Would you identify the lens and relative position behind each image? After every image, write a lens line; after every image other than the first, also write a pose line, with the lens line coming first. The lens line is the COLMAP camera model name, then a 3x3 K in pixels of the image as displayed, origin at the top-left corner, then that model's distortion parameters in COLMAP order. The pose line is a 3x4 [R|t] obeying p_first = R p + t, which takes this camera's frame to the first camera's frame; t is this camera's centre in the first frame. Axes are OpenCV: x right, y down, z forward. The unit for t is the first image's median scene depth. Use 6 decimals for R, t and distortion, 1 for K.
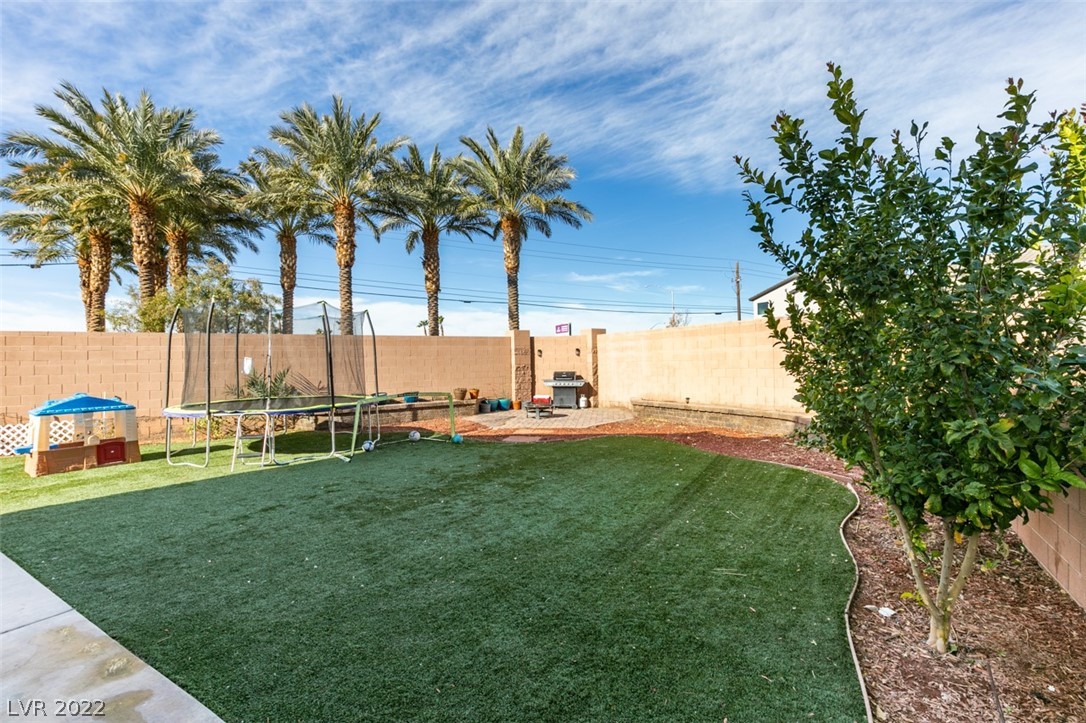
lens RADIAL K [[503.2, 0, 569.6], [0, 503.2, 442.9], [0, 0, 1]] dist [-0.000139, -0.000841]
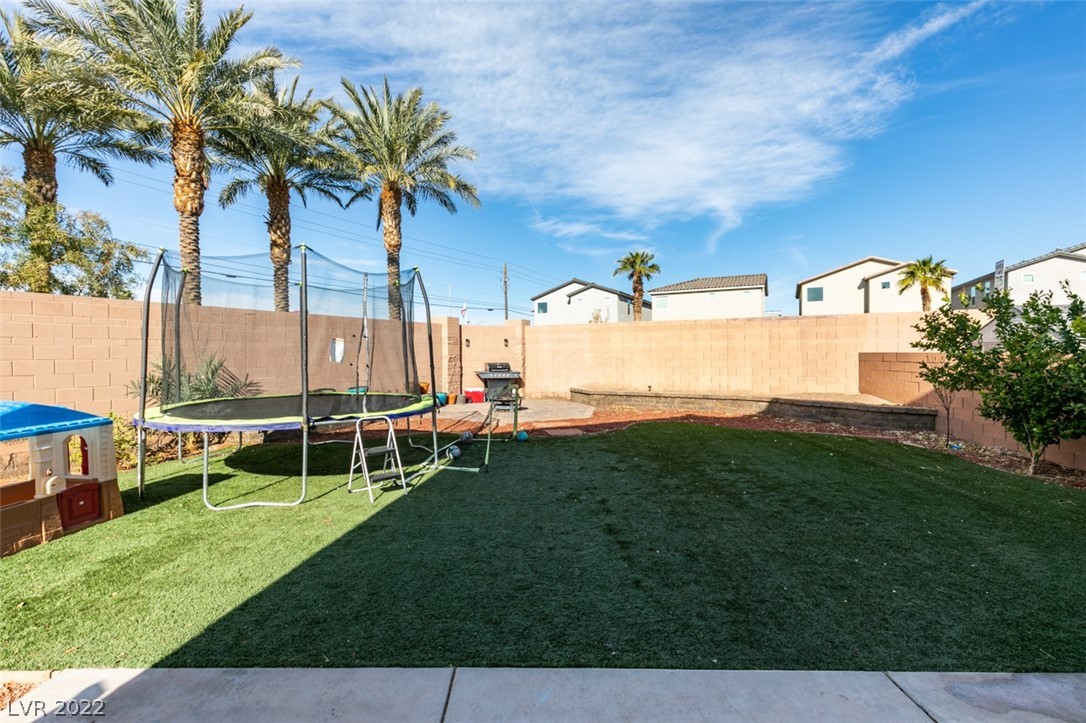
lens RADIAL K [[487.6, 0, 581.9], [0, 487.6, 425.6], [0, 0, 1]] dist [-0.000187, 0.000335]
pose [[0.841465, -0.065091, 0.536376, -0.366463], [0.074553, 0.997209, 0.004055, -0.013827], [-0.535143, 0.036576, 0.843969, 0.132120]]
